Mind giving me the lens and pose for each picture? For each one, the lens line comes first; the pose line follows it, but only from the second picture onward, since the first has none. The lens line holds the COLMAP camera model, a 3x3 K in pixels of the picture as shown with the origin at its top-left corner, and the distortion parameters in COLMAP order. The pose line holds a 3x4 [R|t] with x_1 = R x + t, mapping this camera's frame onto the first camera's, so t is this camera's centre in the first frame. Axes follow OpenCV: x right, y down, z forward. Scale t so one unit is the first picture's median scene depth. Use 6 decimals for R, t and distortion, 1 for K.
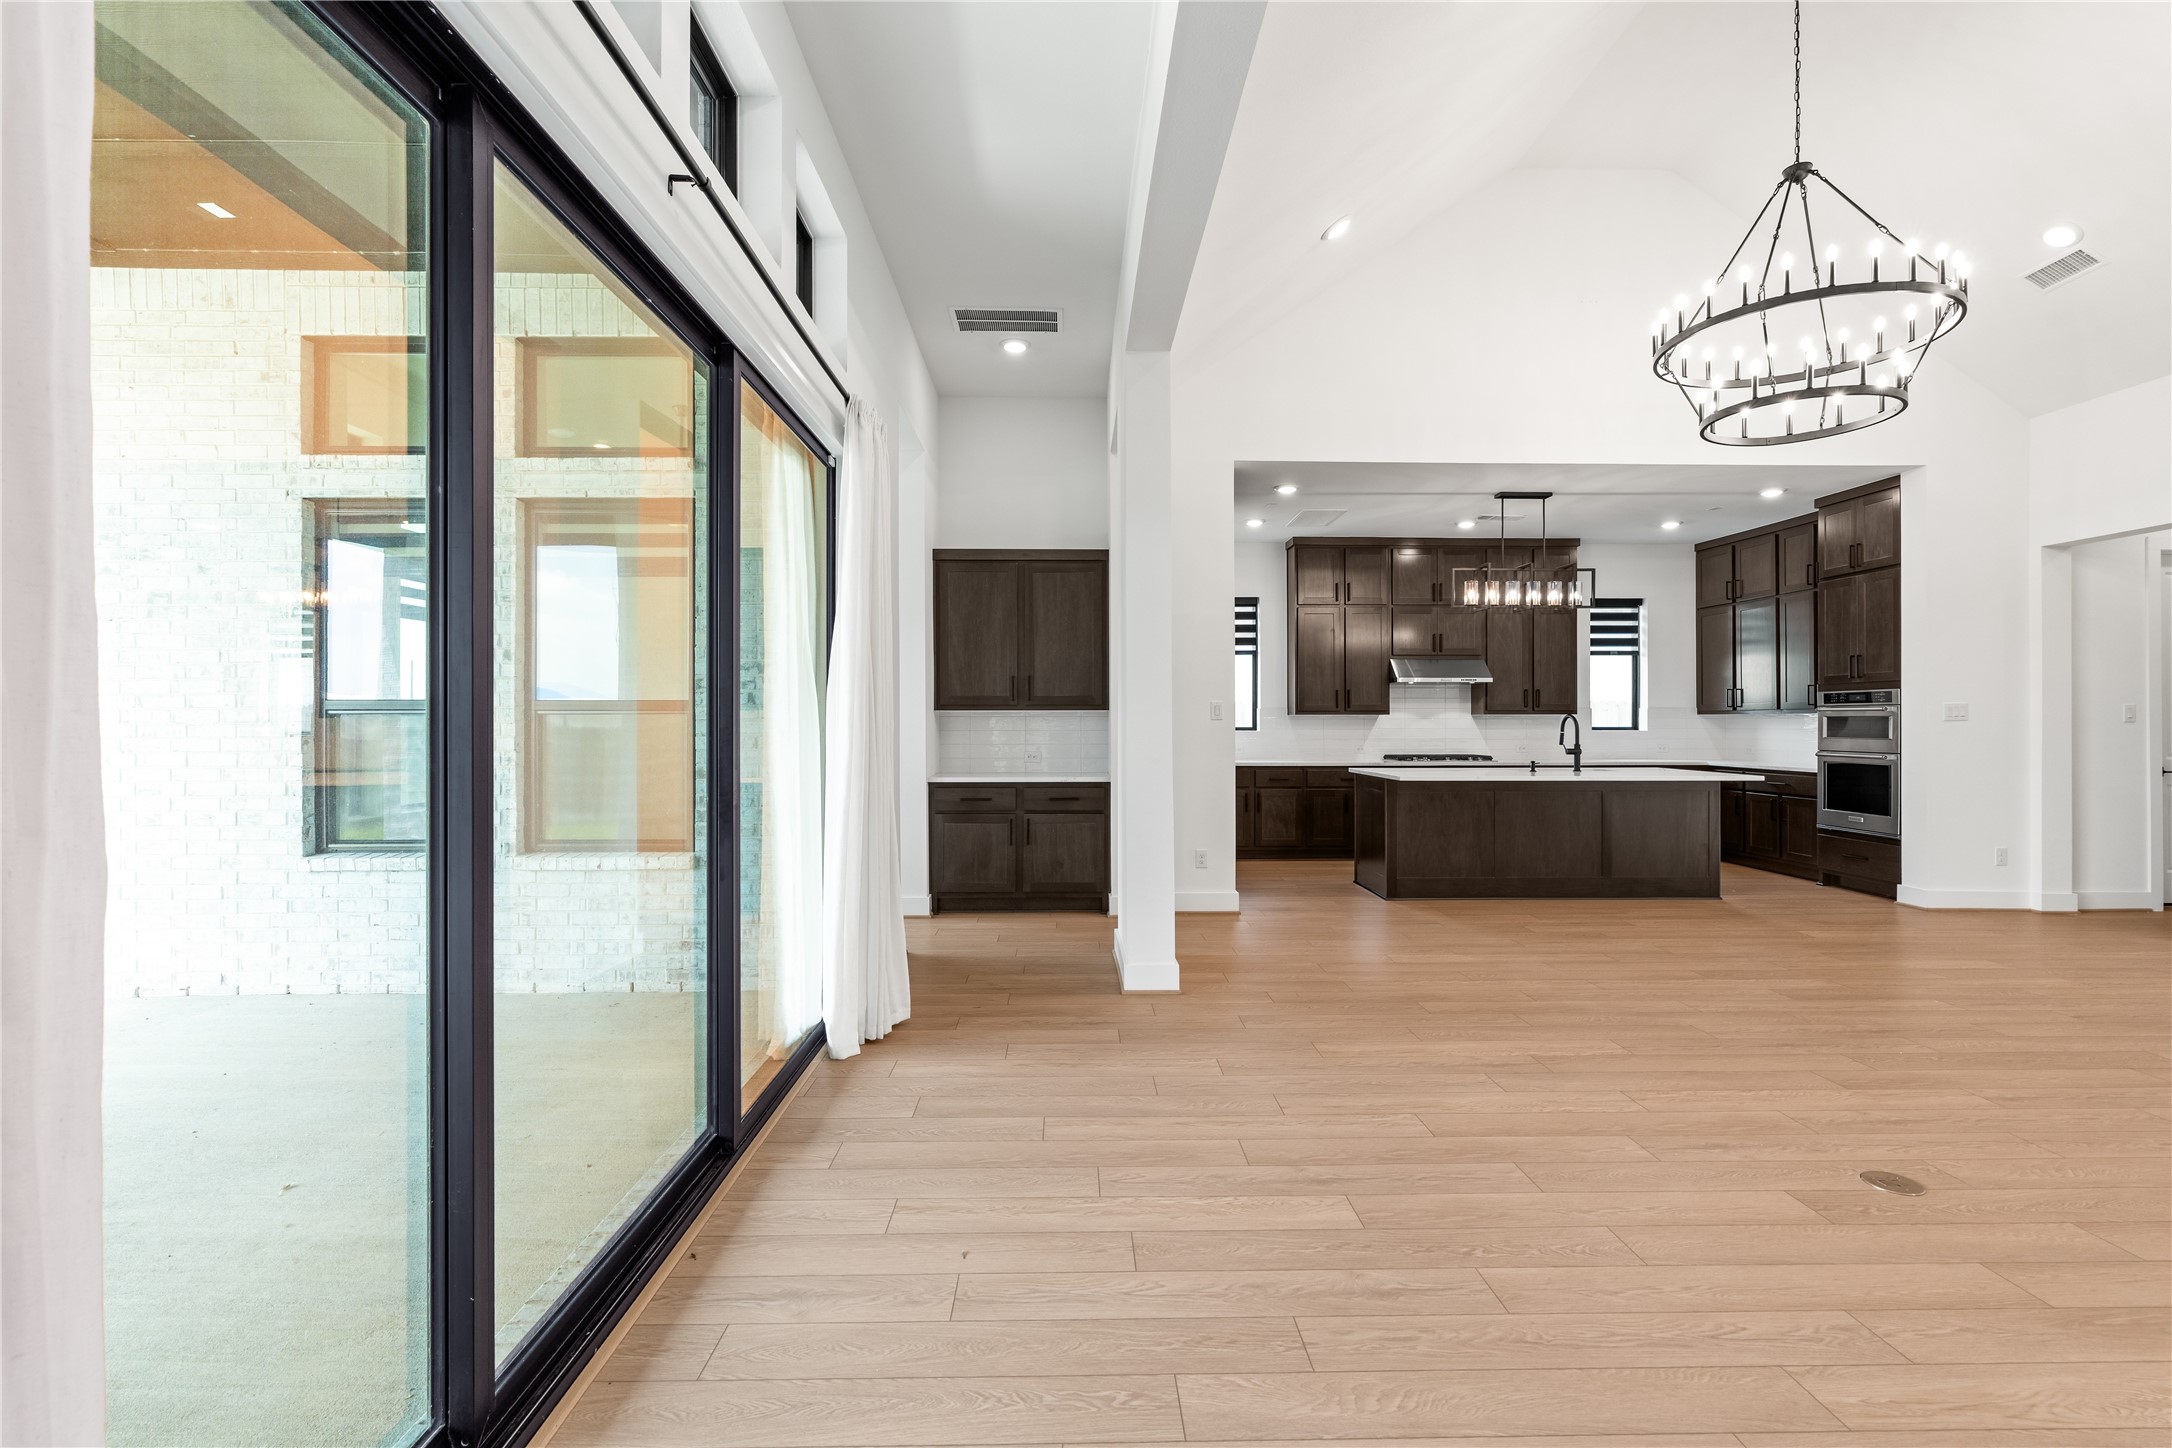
lens RADIAL K [[977.7, 0, 1086.4], [0, 977.7, 719.9], [0, 0, 1]] dist [-0.007736, 0.003050]
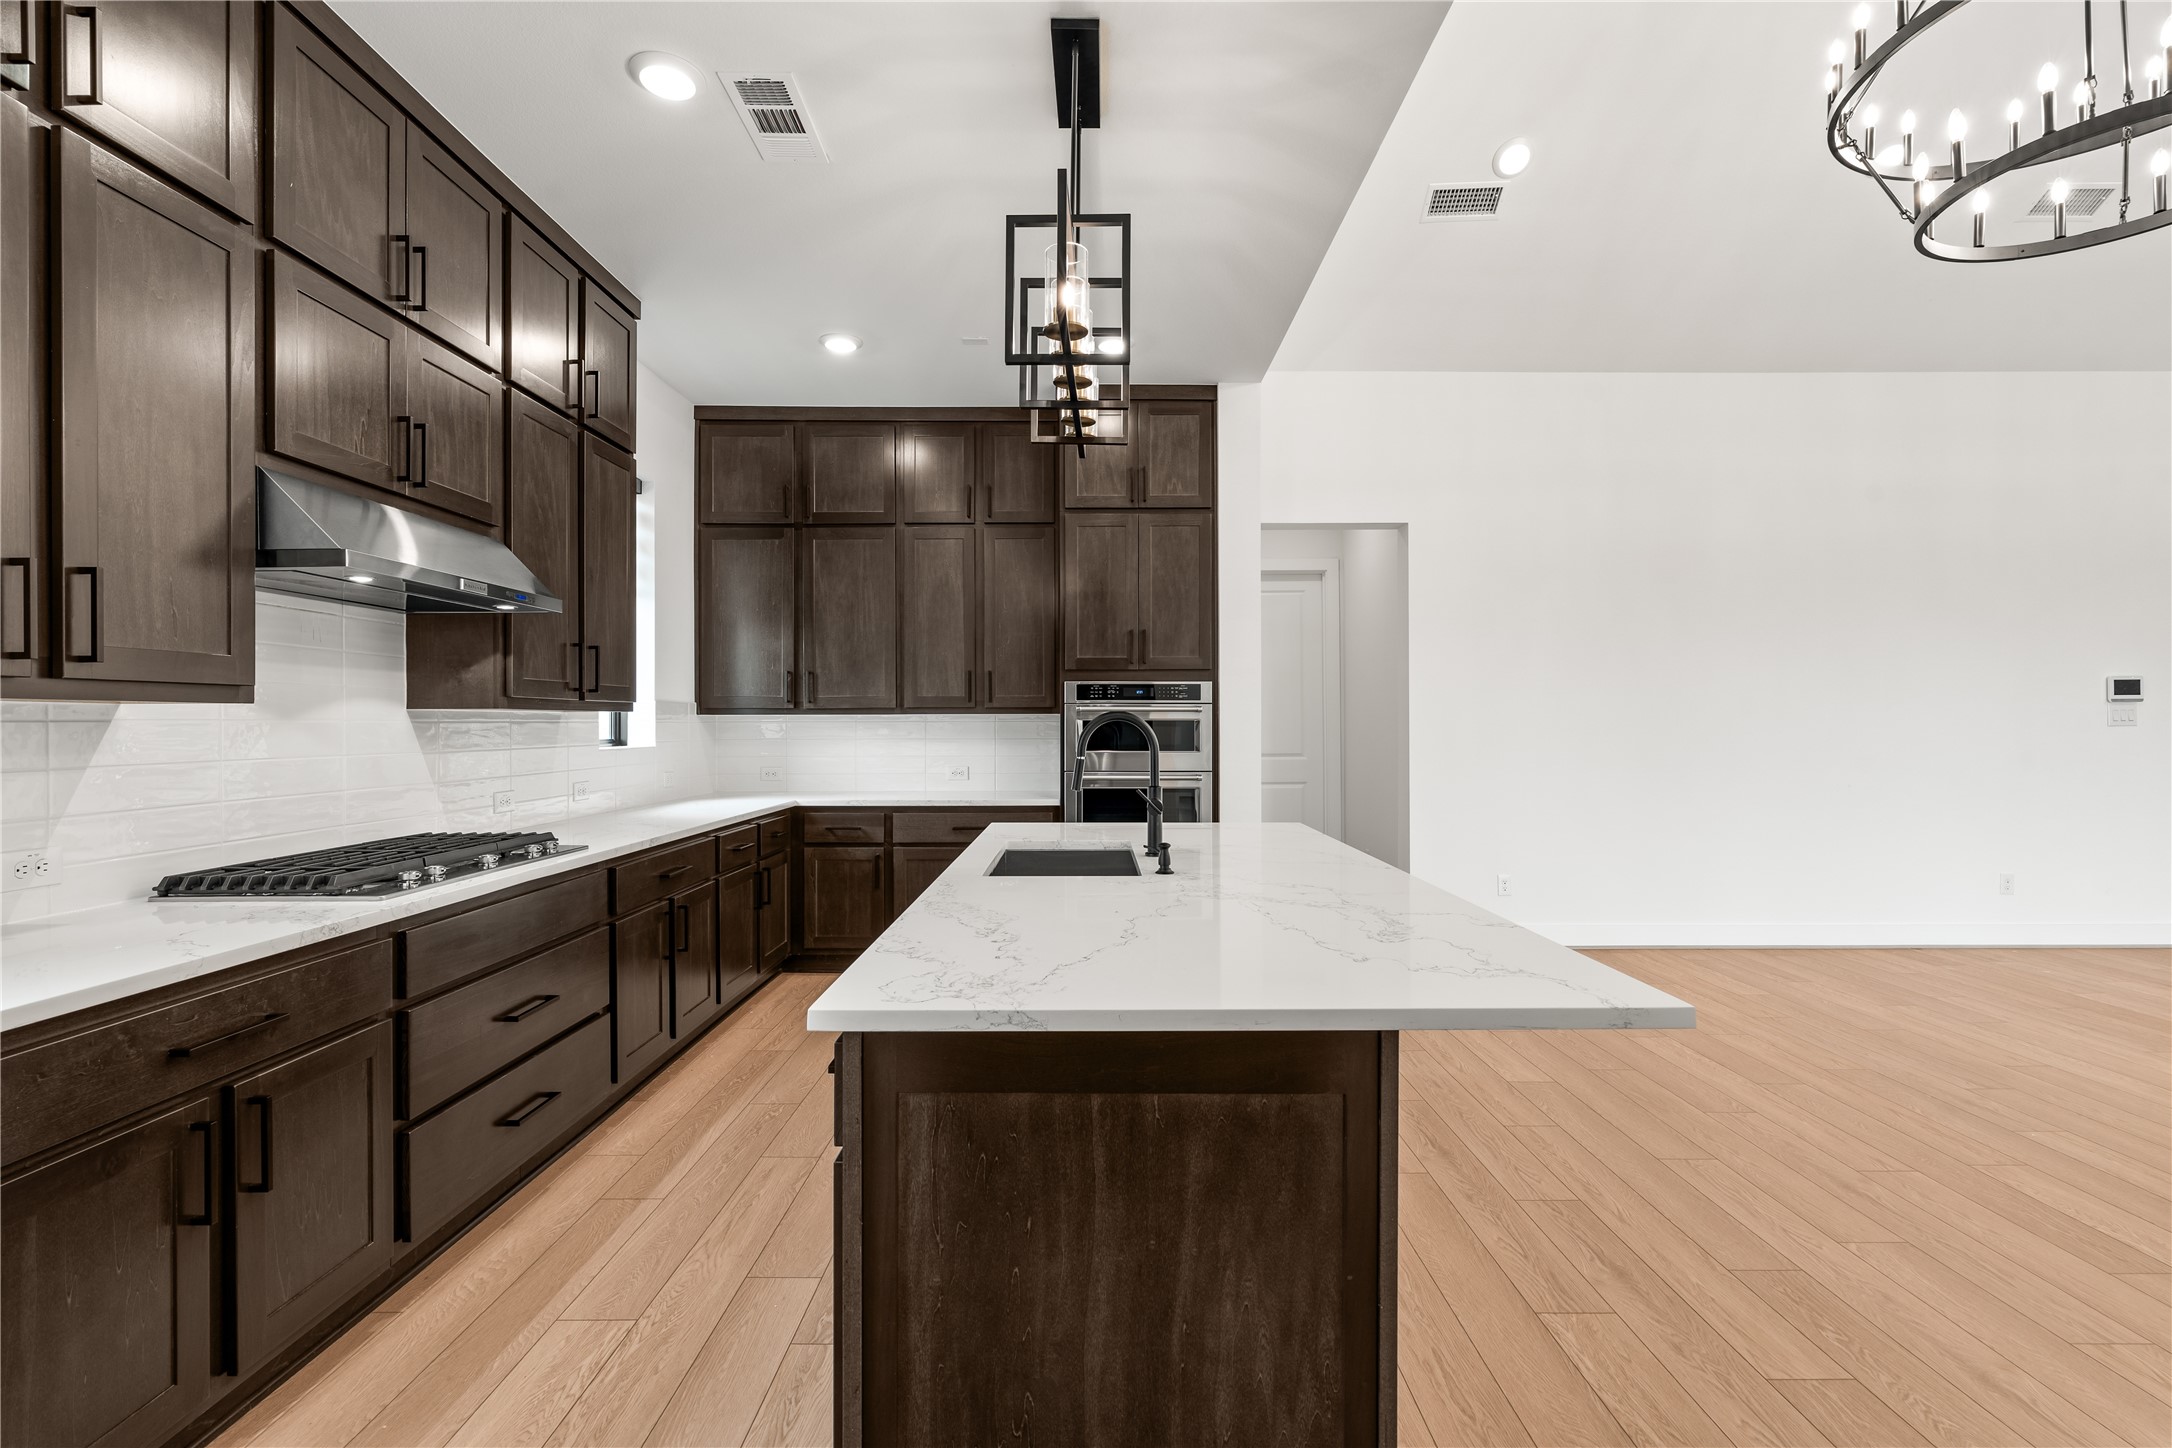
lens RADIAL K [[977.7, 0, 1085.4], [0, 977.7, 721.8], [0, 0, 1]] dist [-0.007736, 0.003050]
pose [[0.021915, 0.001230, 0.999759, 0.113349], [-0.000414, 0.999999, -0.001222, -0.001384], [-0.999760, -0.000387, 0.021916, 1.088694]]
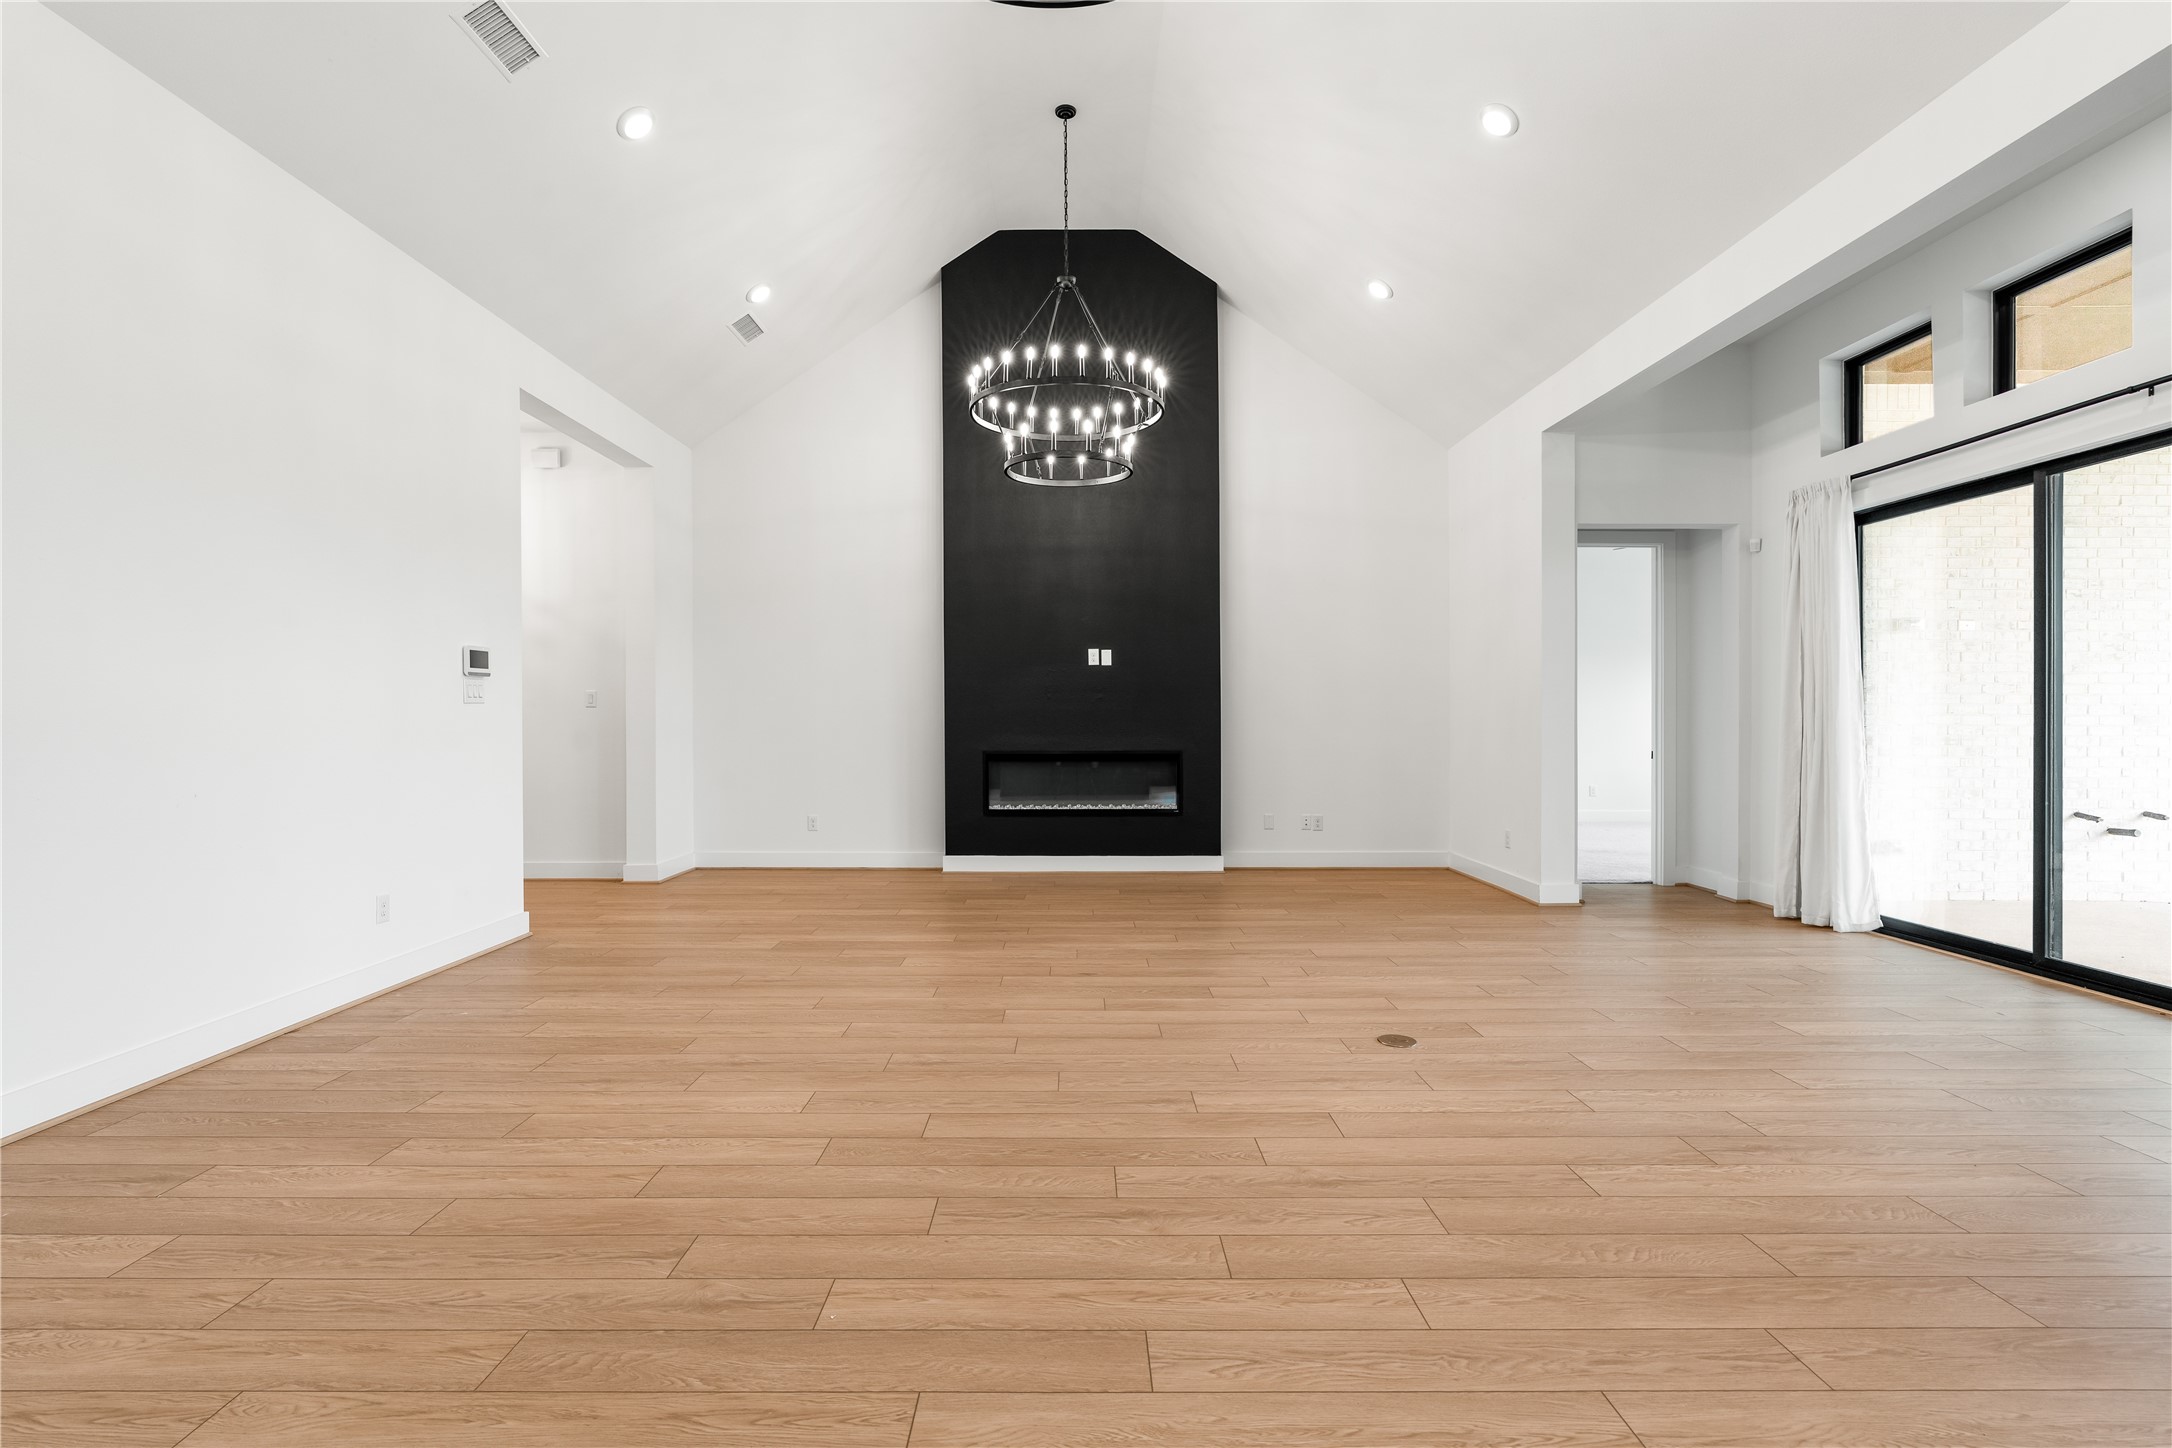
lens RADIAL K [[977.7, 0, 1074.1], [0, 977.7, 728.3], [0, 0, 1]] dist [-0.007736, 0.003050]
pose [[-0.999678, 0.000682, 0.025366, 0.495898], [0.000895, 0.999964, 0.008382, 0.013971], [-0.025359, 0.008402, -0.999643, 0.941679]]
